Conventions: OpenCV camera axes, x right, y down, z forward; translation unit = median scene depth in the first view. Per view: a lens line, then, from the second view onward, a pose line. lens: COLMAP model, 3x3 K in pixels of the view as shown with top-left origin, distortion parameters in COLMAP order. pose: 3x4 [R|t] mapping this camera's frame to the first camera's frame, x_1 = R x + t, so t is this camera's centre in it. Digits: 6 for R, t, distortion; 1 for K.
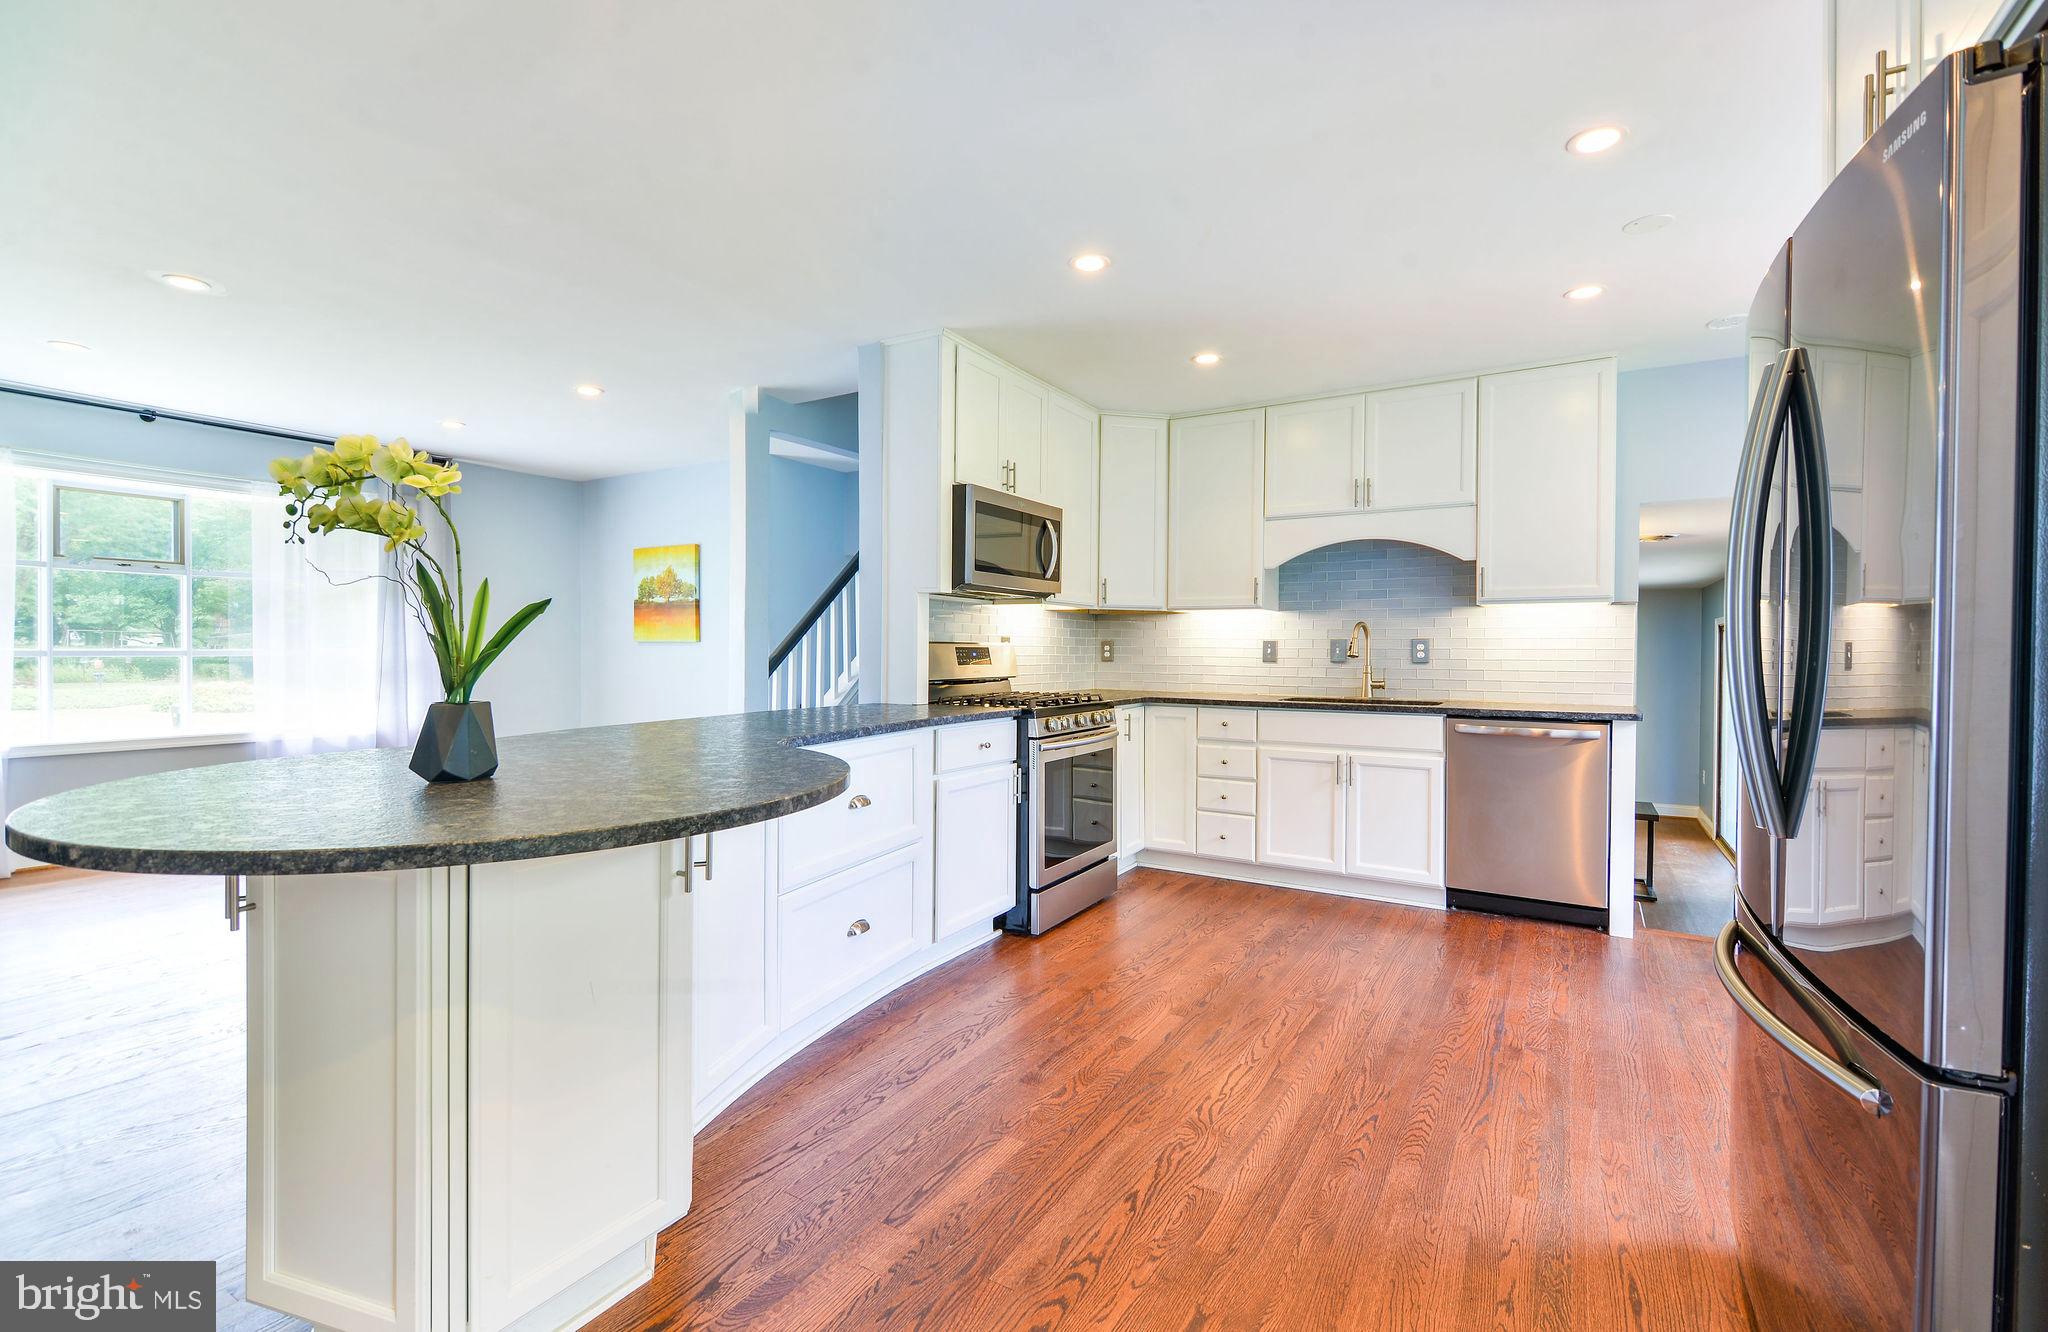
lens RADIAL K [[895.9, 0, 1026.7], [0, 895.9, 657.4], [0, 0, 1]] dist [0.010365, -0.002585]
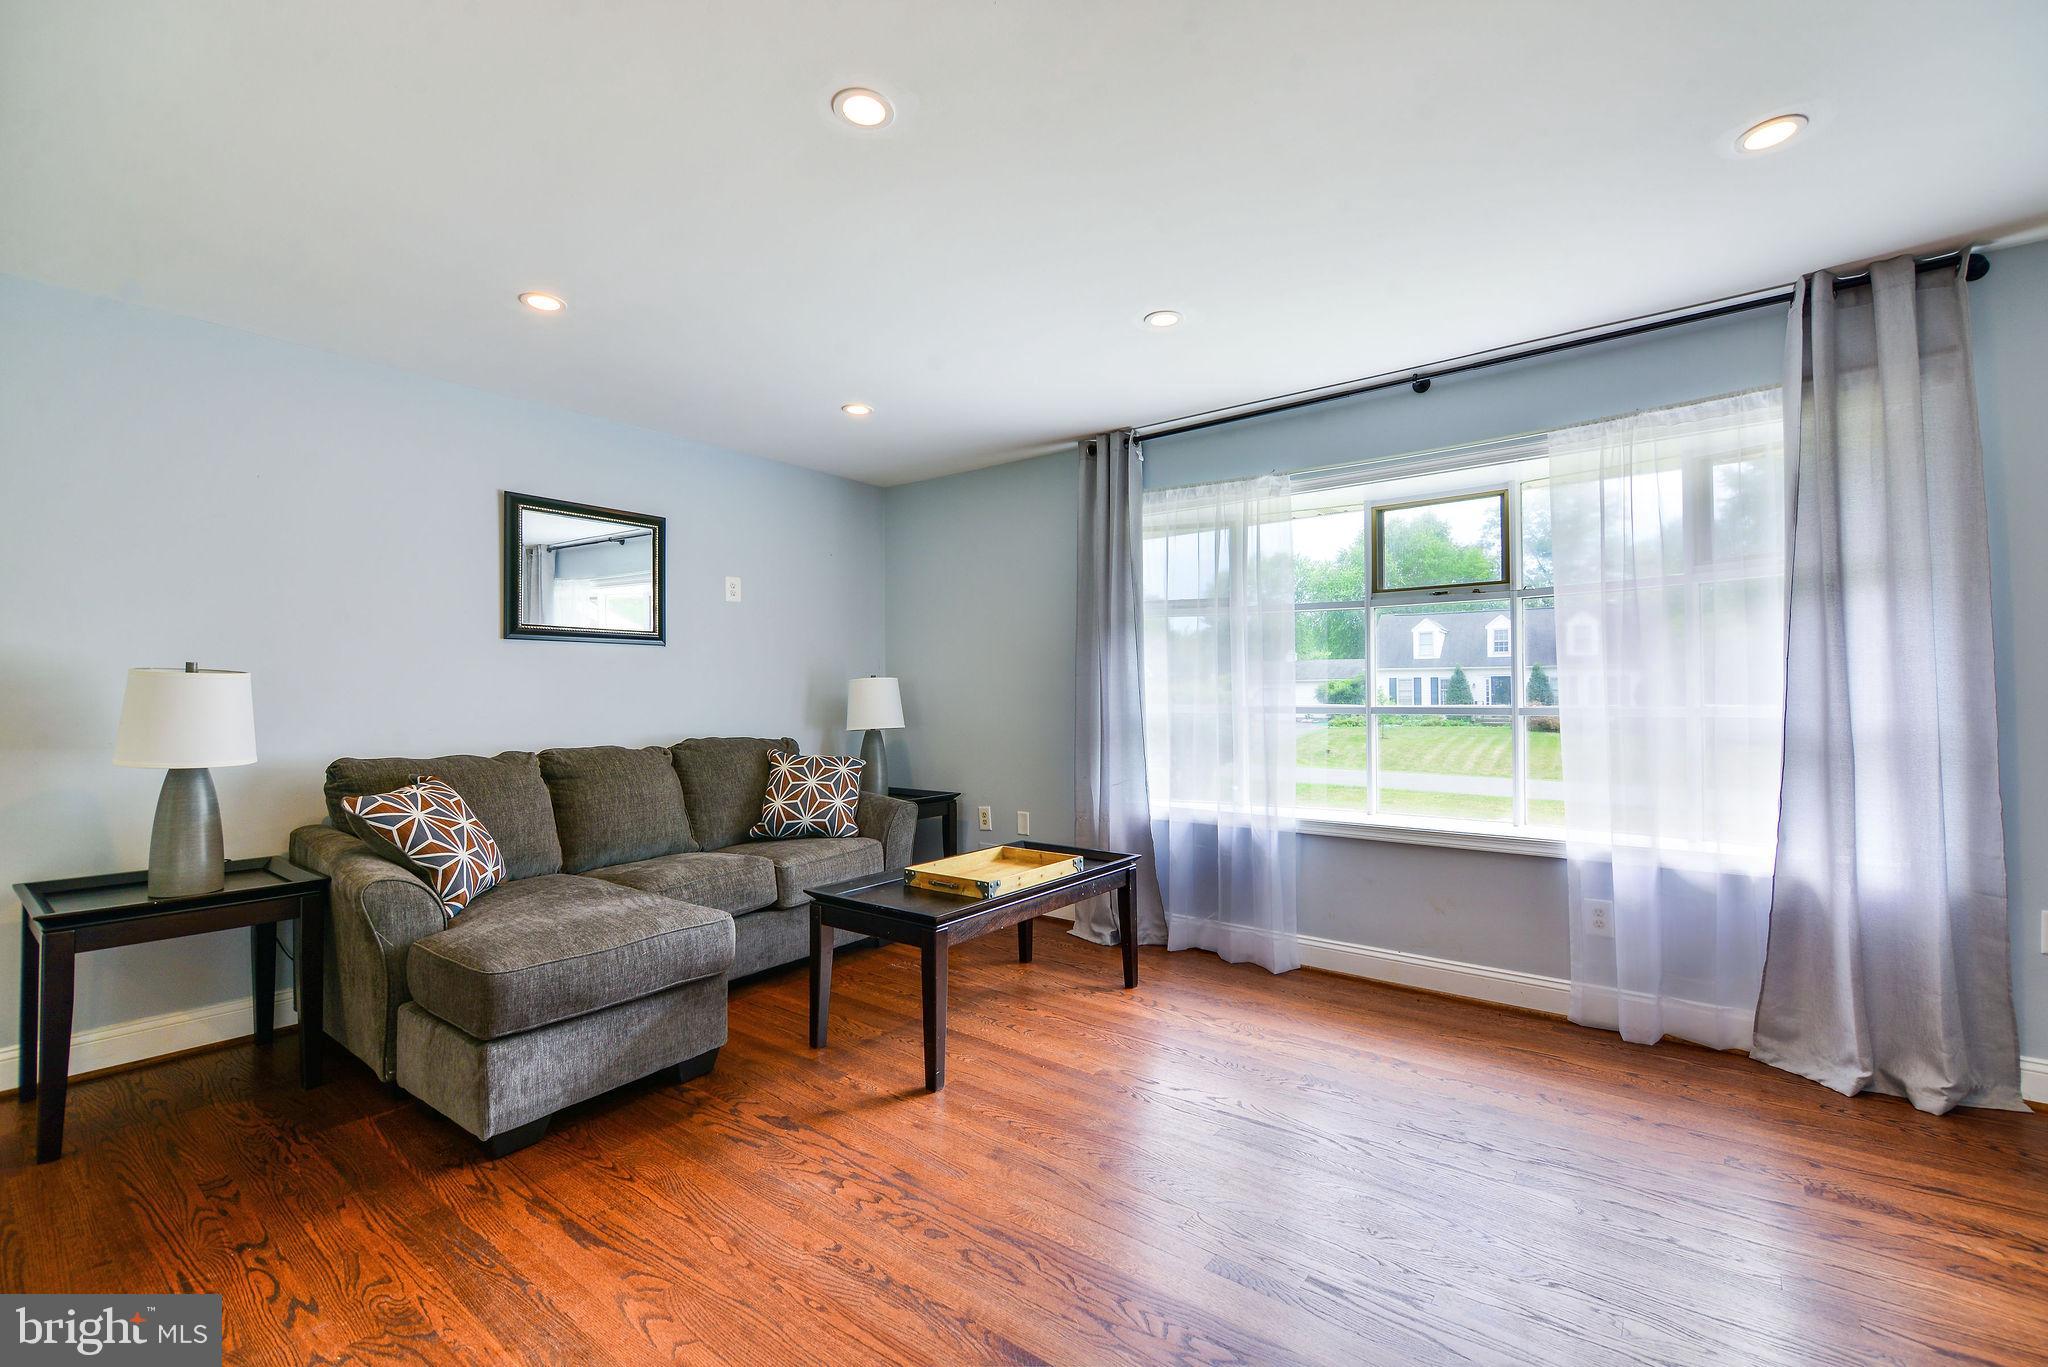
lens RADIAL K [[880.8, 0, 1040.8], [0, 880.8, 681.6], [0, 0, 1]] dist [0.004566, -0.004788]
pose [[-0.121581, -0.016657, -0.992442, -0.274351], [-0.002258, 0.999861, -0.016505, -0.018731], [0.992579, 0.000234, -0.121602, 0.907329]]
